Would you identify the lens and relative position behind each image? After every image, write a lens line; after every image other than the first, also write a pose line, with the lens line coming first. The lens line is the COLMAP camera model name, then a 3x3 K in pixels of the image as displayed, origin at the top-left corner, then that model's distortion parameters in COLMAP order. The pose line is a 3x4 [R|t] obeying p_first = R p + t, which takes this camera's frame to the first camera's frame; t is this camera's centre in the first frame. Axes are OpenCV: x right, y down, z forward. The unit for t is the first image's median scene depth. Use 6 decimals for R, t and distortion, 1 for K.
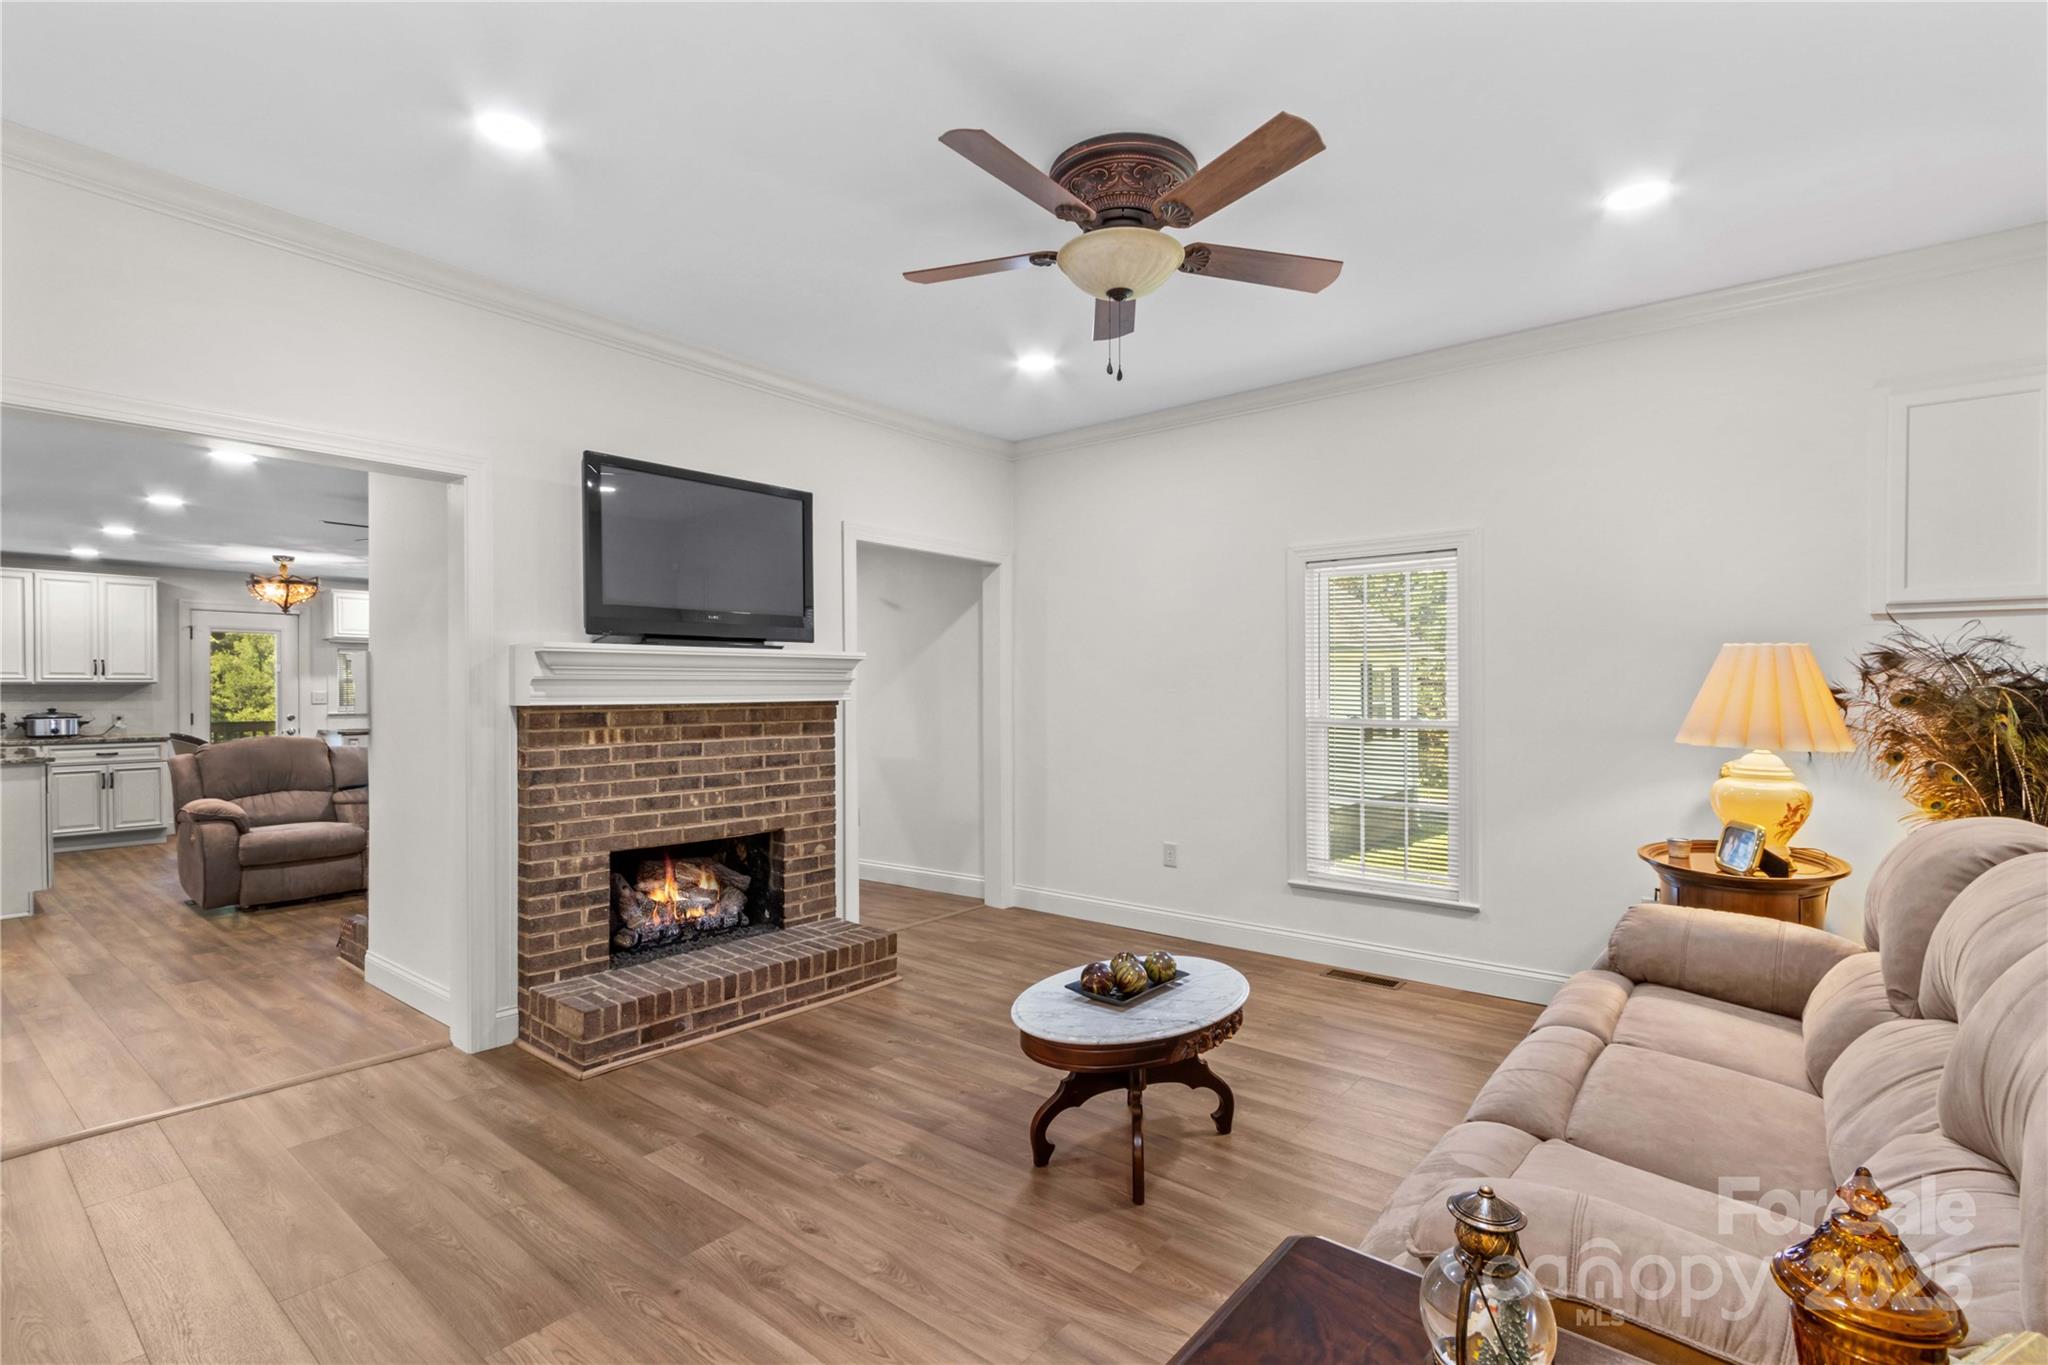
lens RADIAL K [[958.9, 0, 1031.0], [0, 958.9, 698.3], [0, 0, 1]] dist [-0.002701, -0.000755]
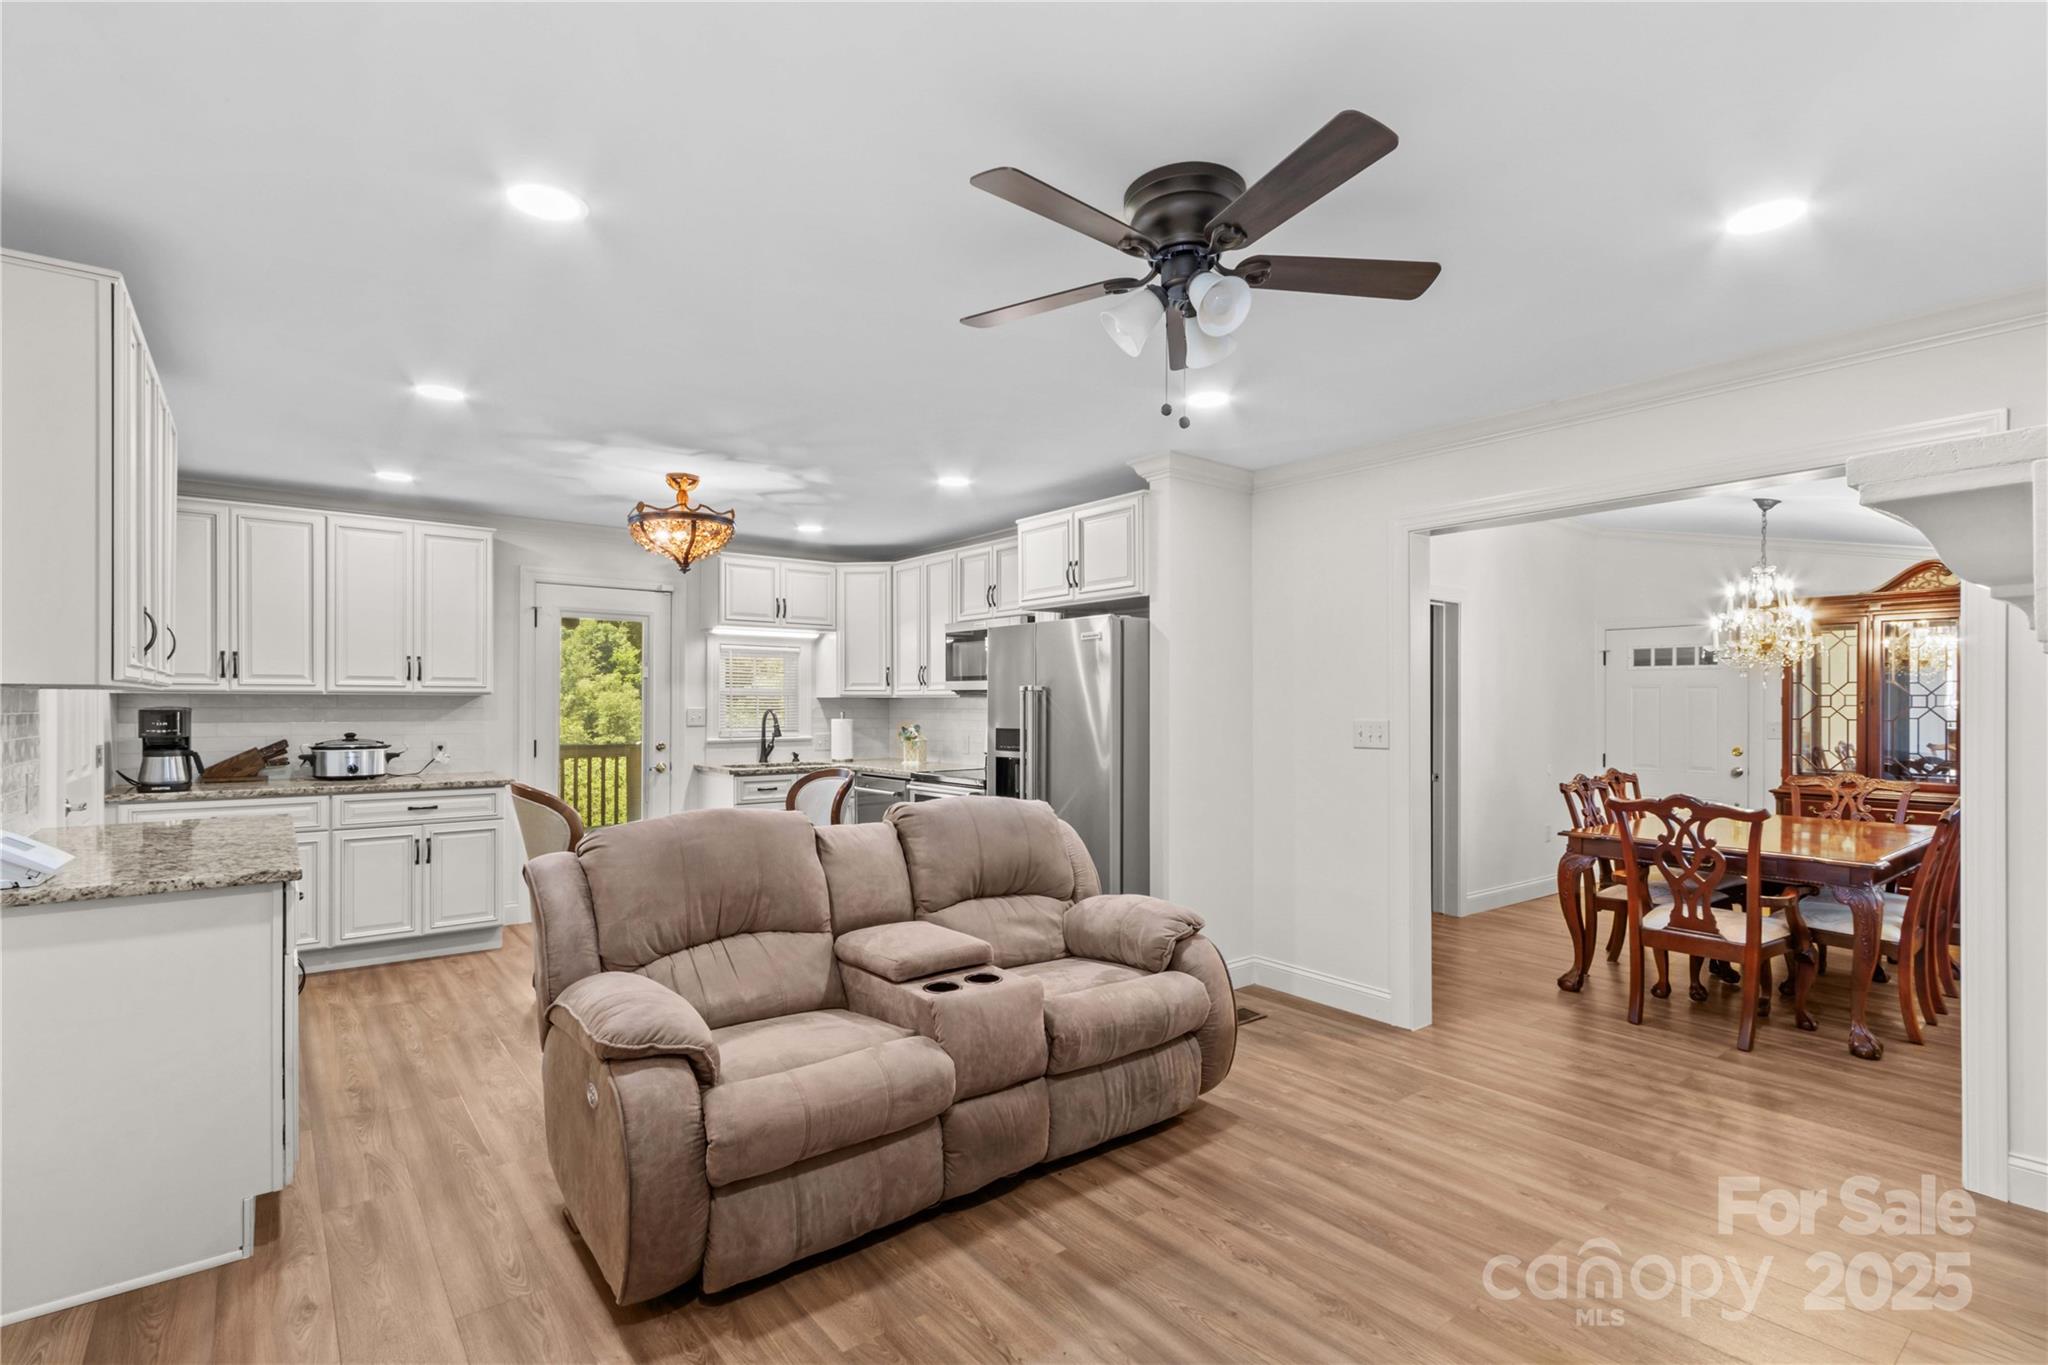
lens RADIAL K [[954.9, 0, 1017.8], [0, 954.9, 707.0], [0, 0, 1]] dist [0.000958, -0.000116]
pose [[0.975446, 0.006924, -0.220130, -0.453072], [-0.007947, 0.999961, -0.003759, -0.007858], [0.220095, 0.005416, 0.975463, 0.478821]]
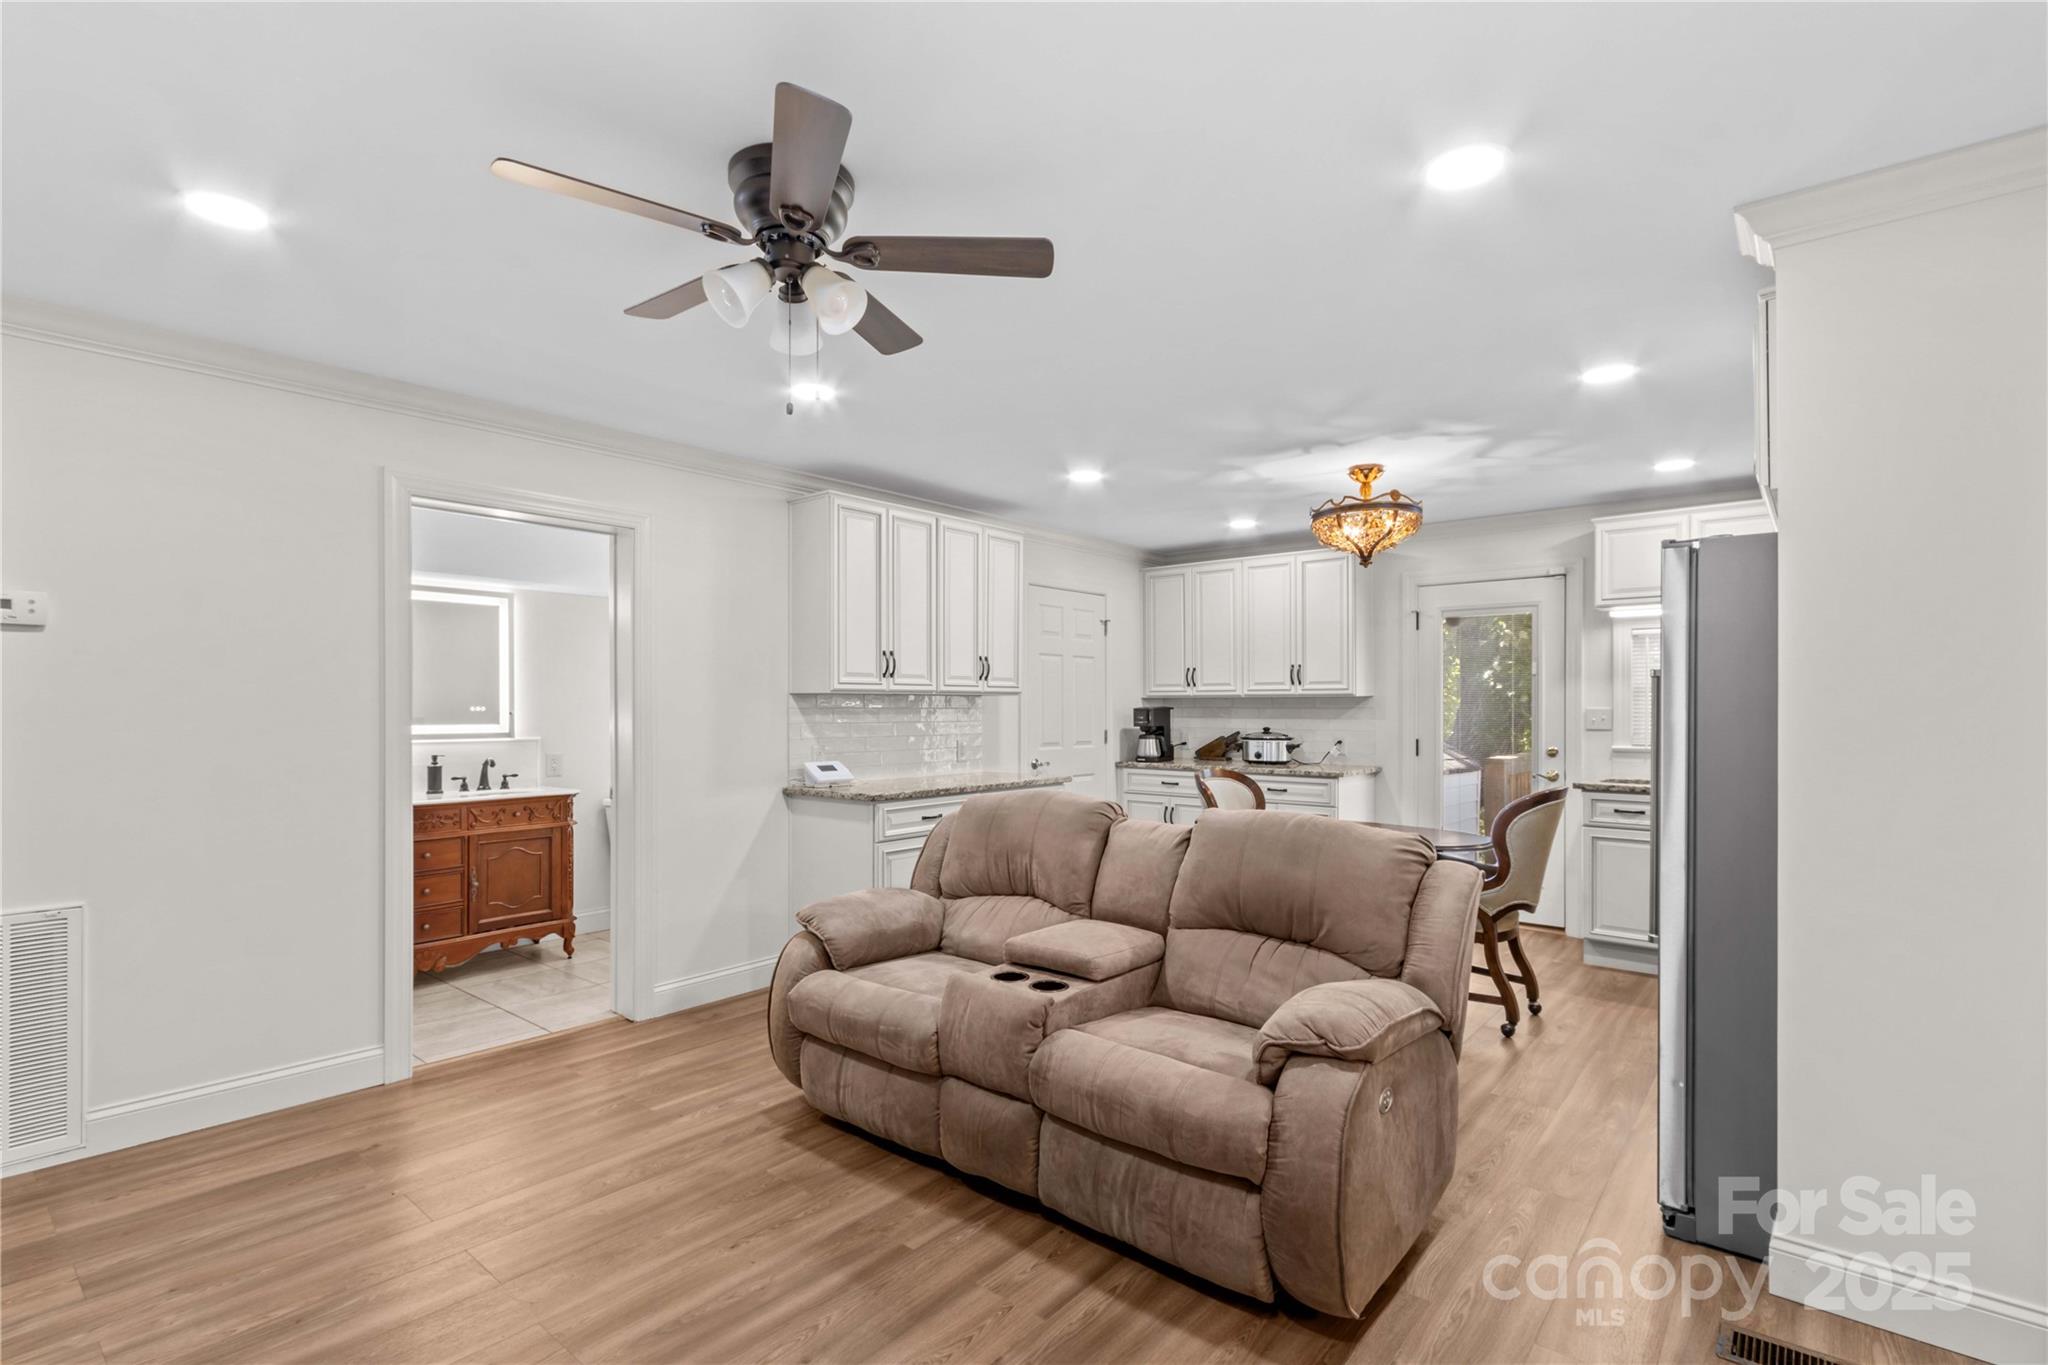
lens RADIAL K [[954.9, 0, 1017.8], [0, 954.9, 707.0], [0, 0, 1]] dist [0.000958, -0.000116]
pose [[-0.019059, 0.004115, -0.999810, -0.213909], [-0.008303, 0.999956, 0.004274, -0.008285], [0.999784, 0.008383, -0.019024, 0.805297]]
